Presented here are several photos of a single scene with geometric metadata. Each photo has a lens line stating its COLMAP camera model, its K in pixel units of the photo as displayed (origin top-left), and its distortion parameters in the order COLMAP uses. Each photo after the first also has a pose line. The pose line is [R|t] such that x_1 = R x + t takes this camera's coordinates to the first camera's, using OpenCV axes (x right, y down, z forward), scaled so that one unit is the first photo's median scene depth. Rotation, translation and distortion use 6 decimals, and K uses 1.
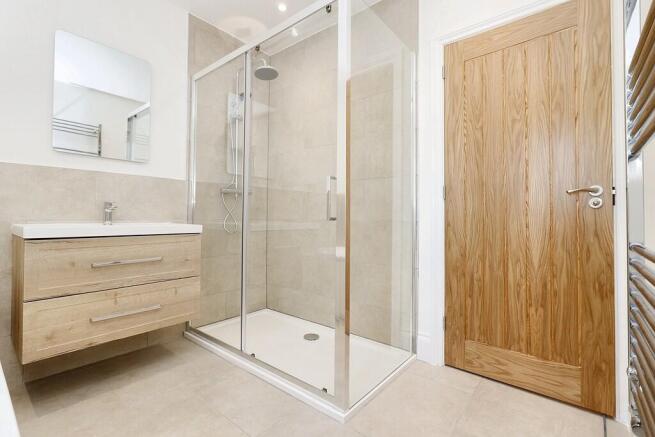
lens RADIAL K [[301.9, 0, 326.5], [0, 301.9, 217.3], [0, 0, 1]] dist [-0.013574, 0.001722]
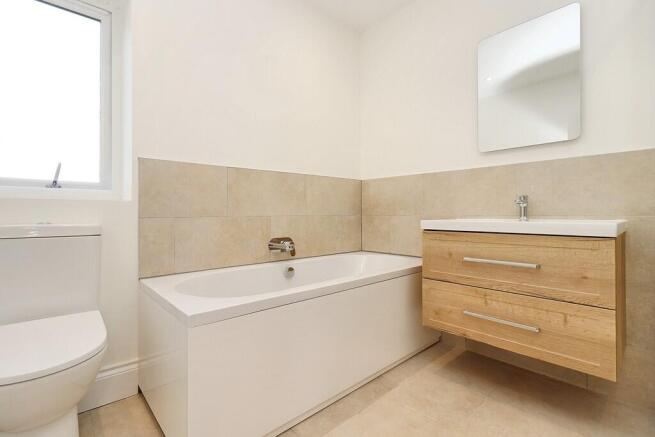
lens RADIAL K [[301.9, 0, 326.8], [0, 301.9, 213.9], [0, 0, 1]] dist [-0.013574, 0.001722]
pose [[-0.151640, -0.006614, -0.988414, 0.274779], [-0.000720, 0.999978, -0.006581, 0.010901], [0.988436, -0.000286, -0.151642, 0.602095]]
